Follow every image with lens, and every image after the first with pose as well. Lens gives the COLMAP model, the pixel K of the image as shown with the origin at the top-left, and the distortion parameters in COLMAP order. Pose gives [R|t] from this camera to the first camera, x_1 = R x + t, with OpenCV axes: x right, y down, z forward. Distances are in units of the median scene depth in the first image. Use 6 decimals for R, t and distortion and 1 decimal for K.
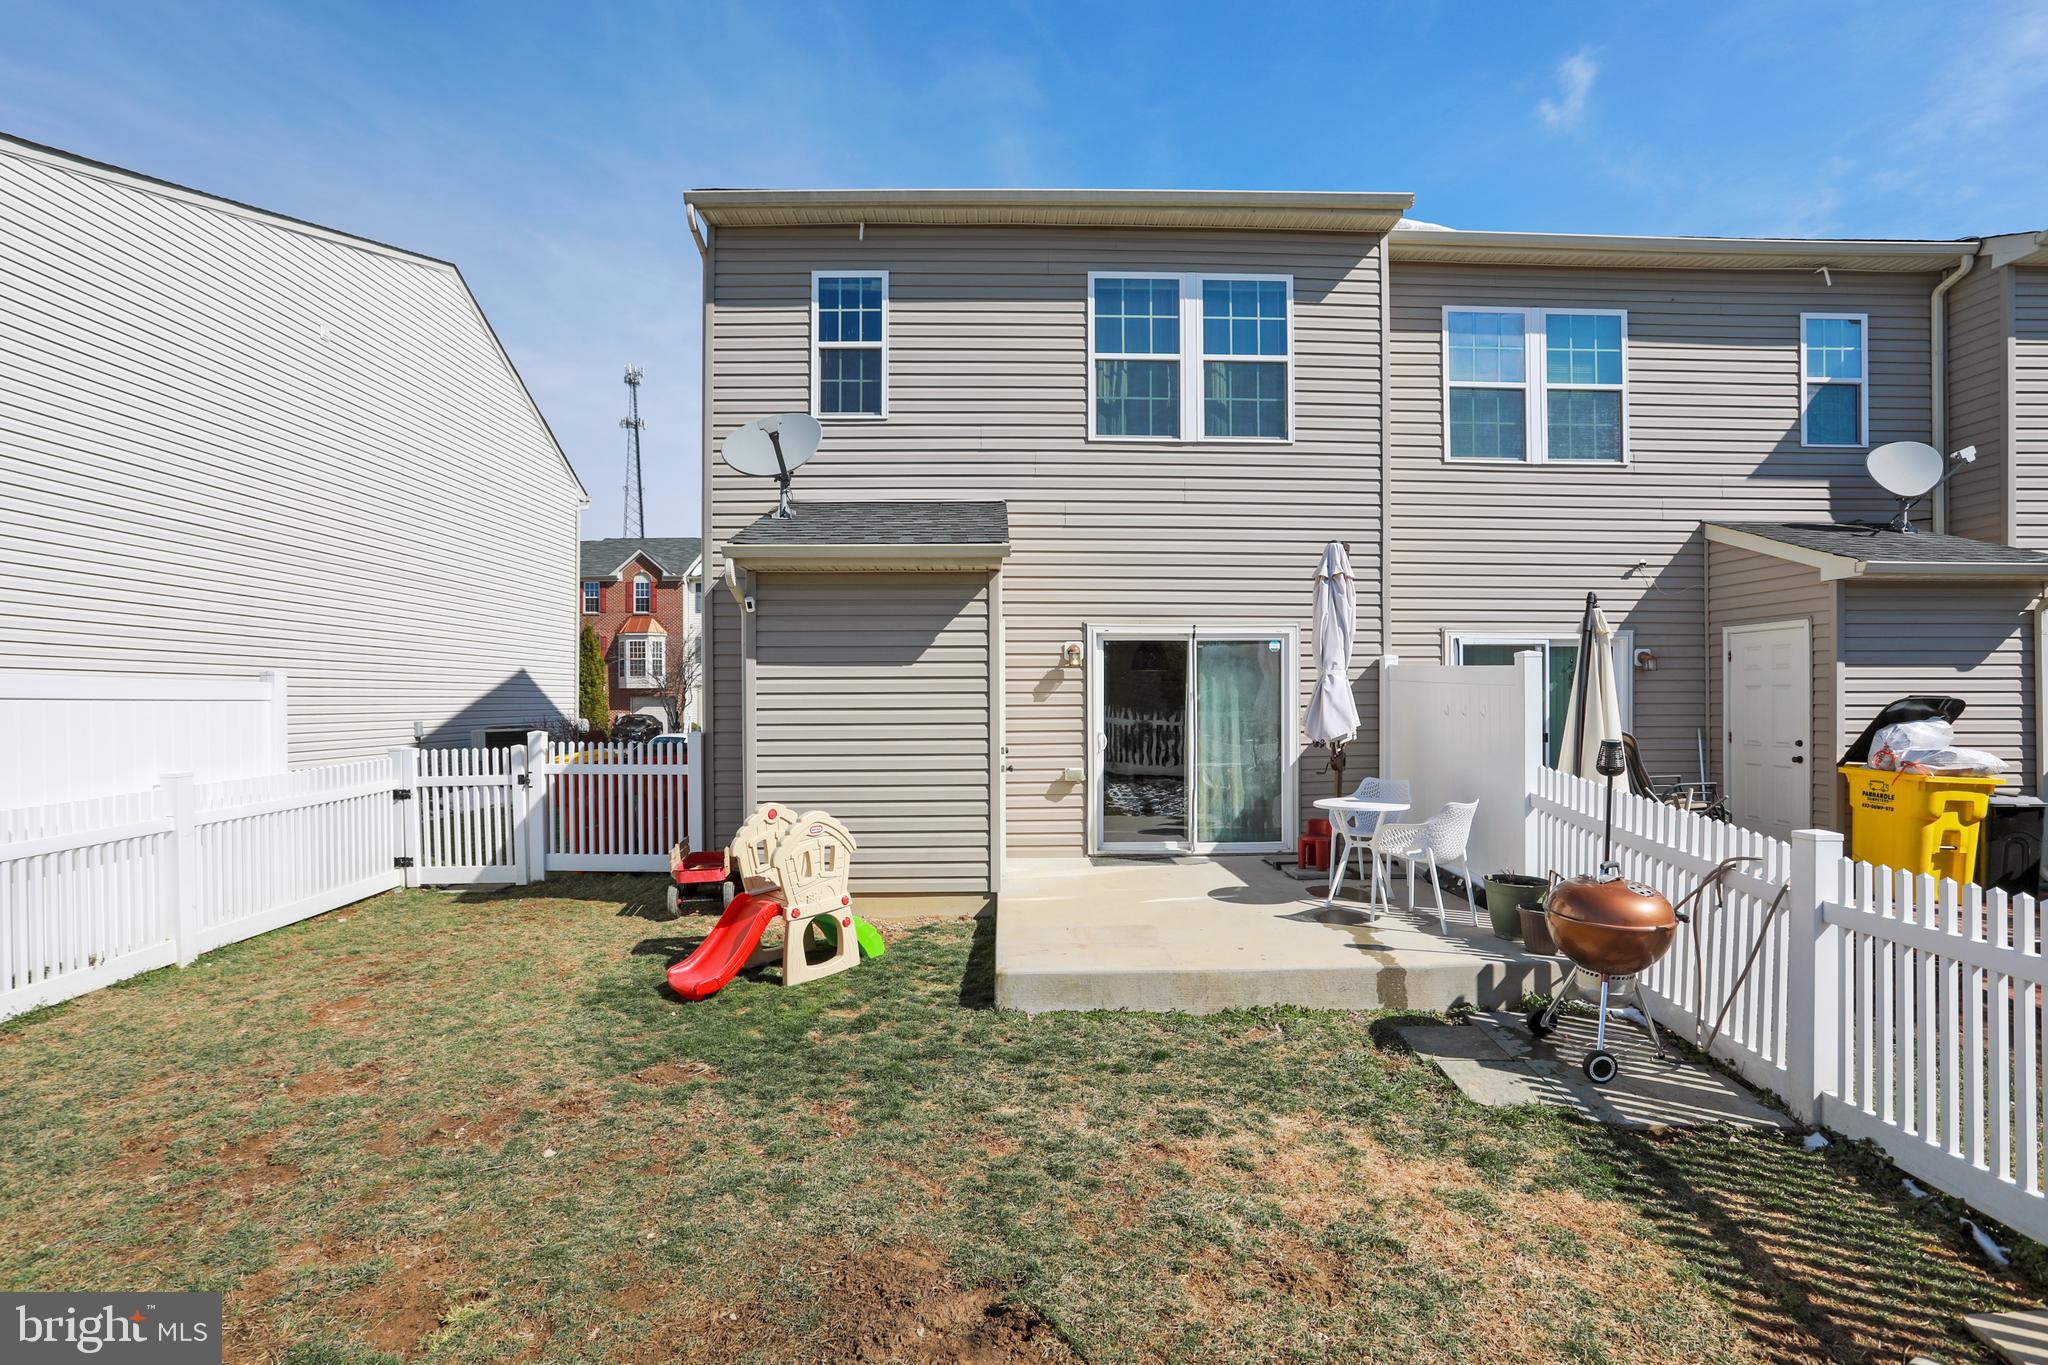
lens RADIAL K [[1025.9, 0, 1024.0], [0, 1025.9, 682.5], [0, 0, 1]] dist [-0.051245, 0.029063]
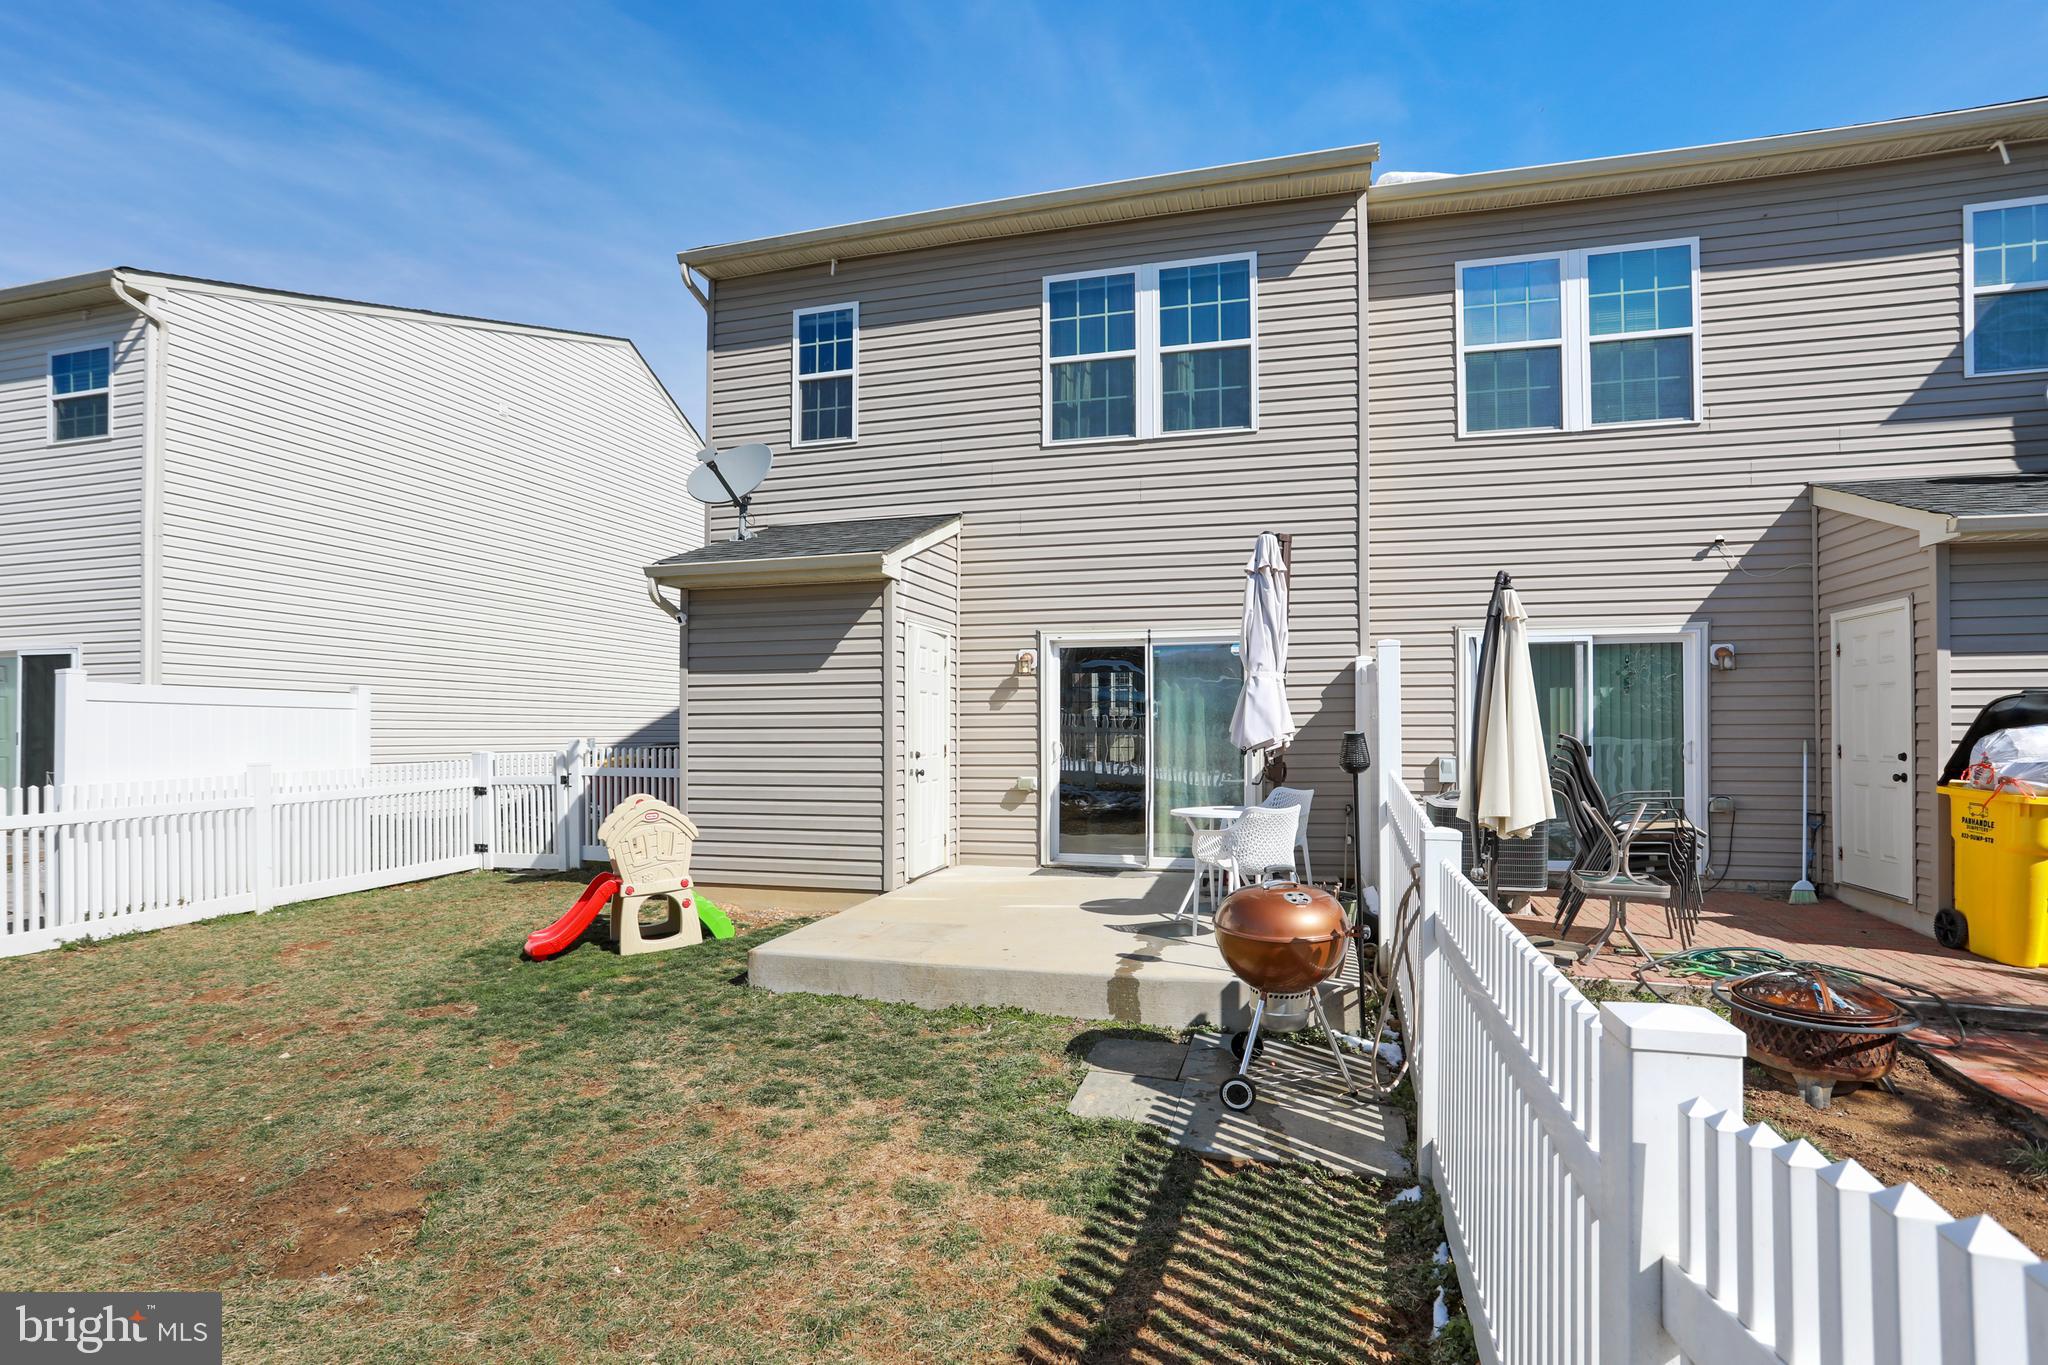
lens RADIAL K [[1040.3, 0, 1002.1], [0, 1040.3, 704.3], [0, 0, 1]] dist [-0.051950, 0.028431]
pose [[0.952802, -0.007355, -0.303503, 0.330097], [0.004513, 0.999939, -0.010064, 0.023373], [0.303558, 0.008219, 0.952777, 0.032635]]
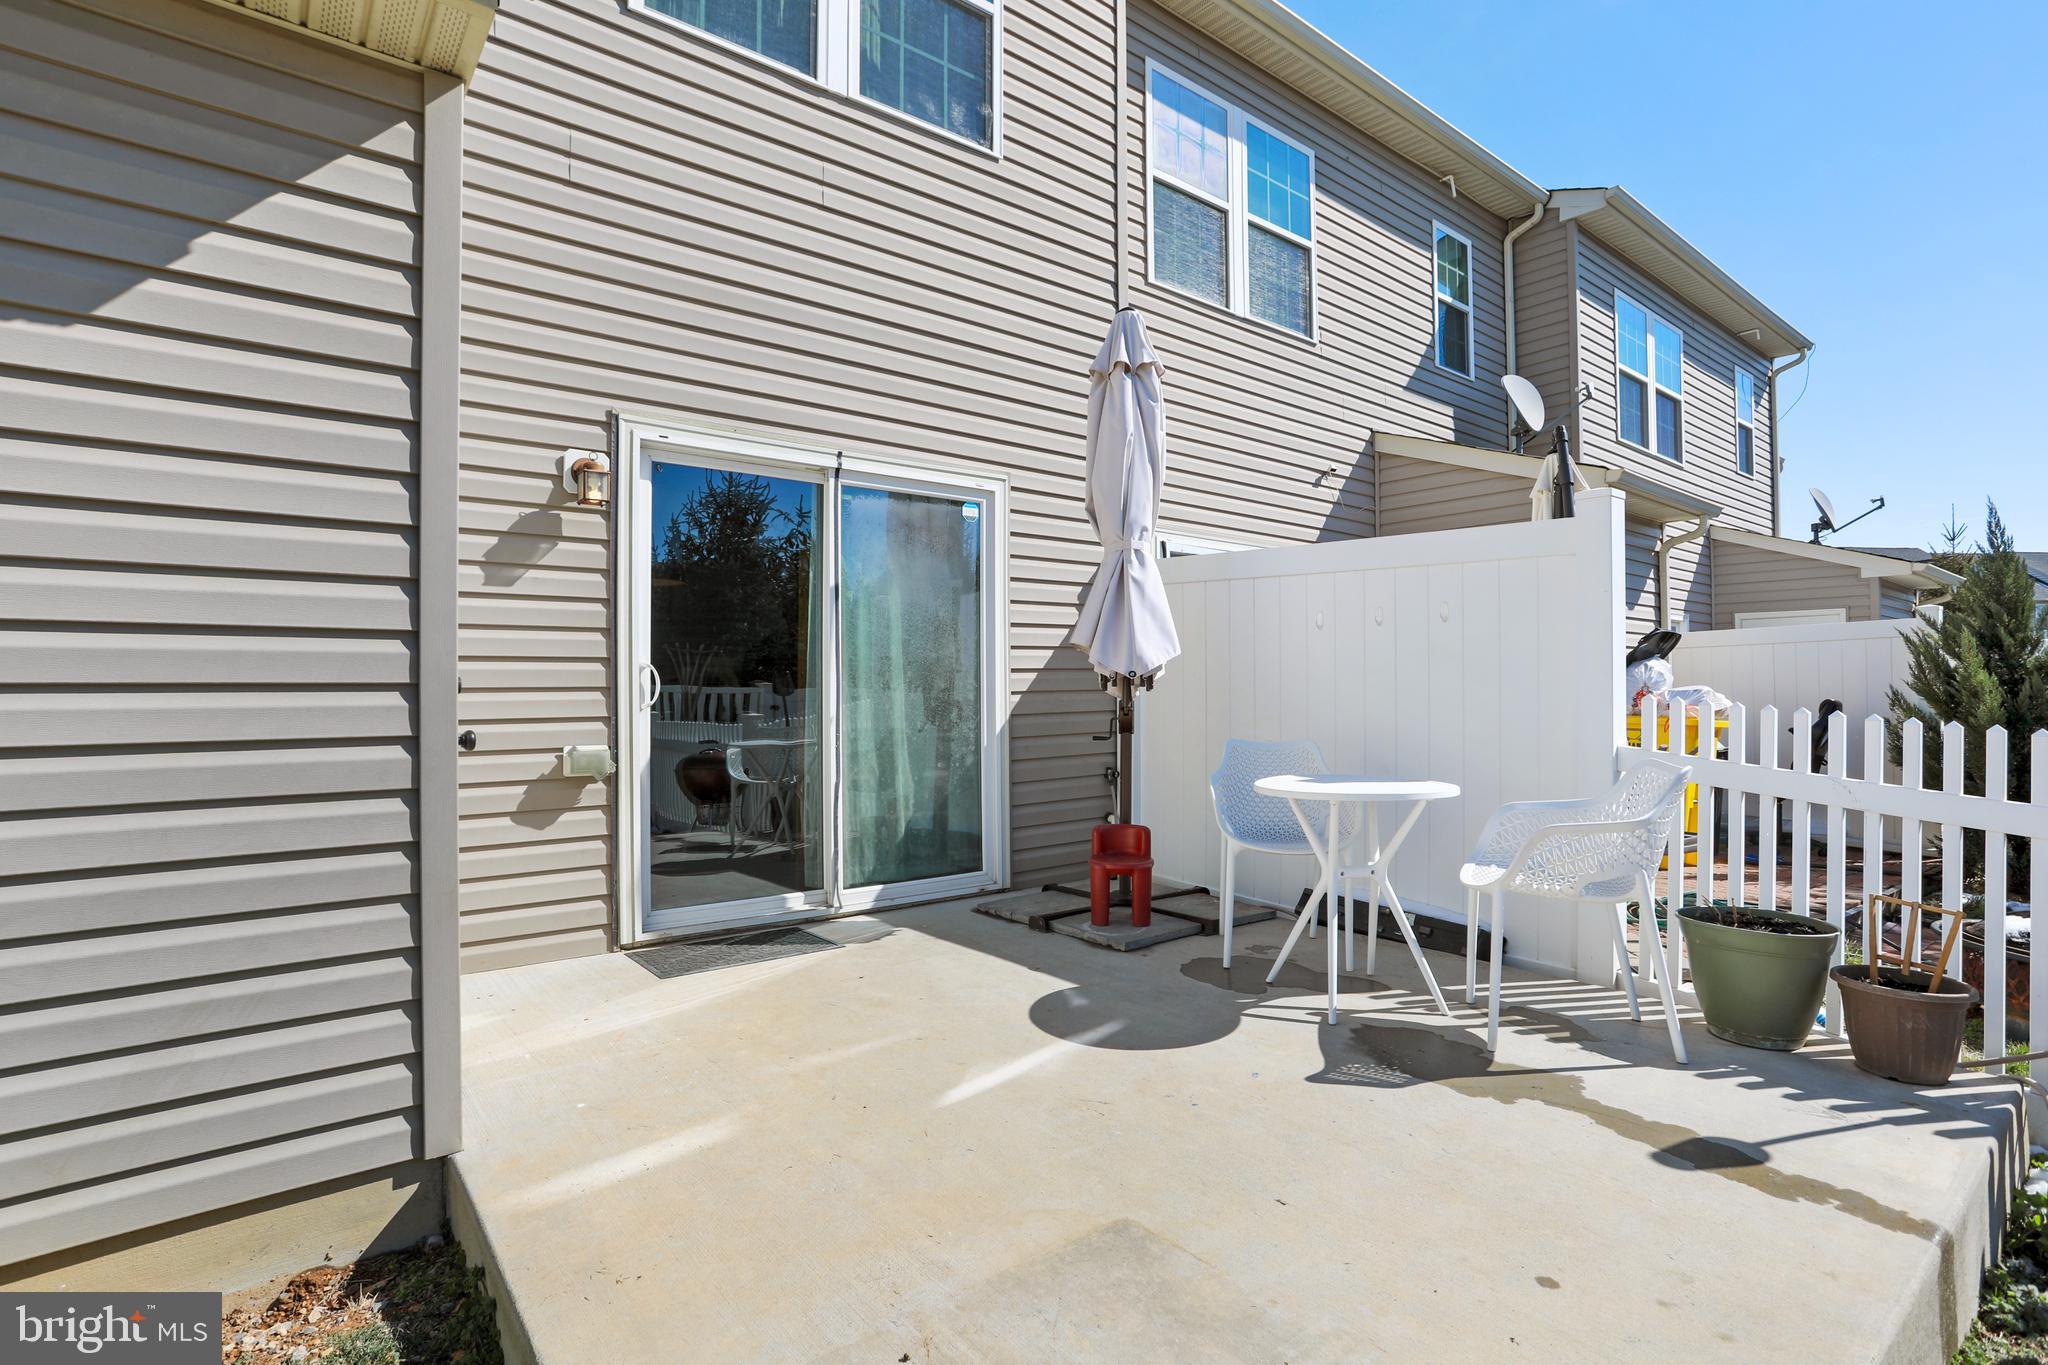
lens RADIAL K [[1009.2, 0, 1024.0], [0, 1009.2, 682.5], [0, 0, 1]] dist [-0.067043, 0.041883]
pose [[0.800754, 0.006600, 0.598957, -0.053424], [-0.005996, 0.999978, -0.003002, 0.056909], [-0.598963, -0.001188, 0.800776, 0.557116]]
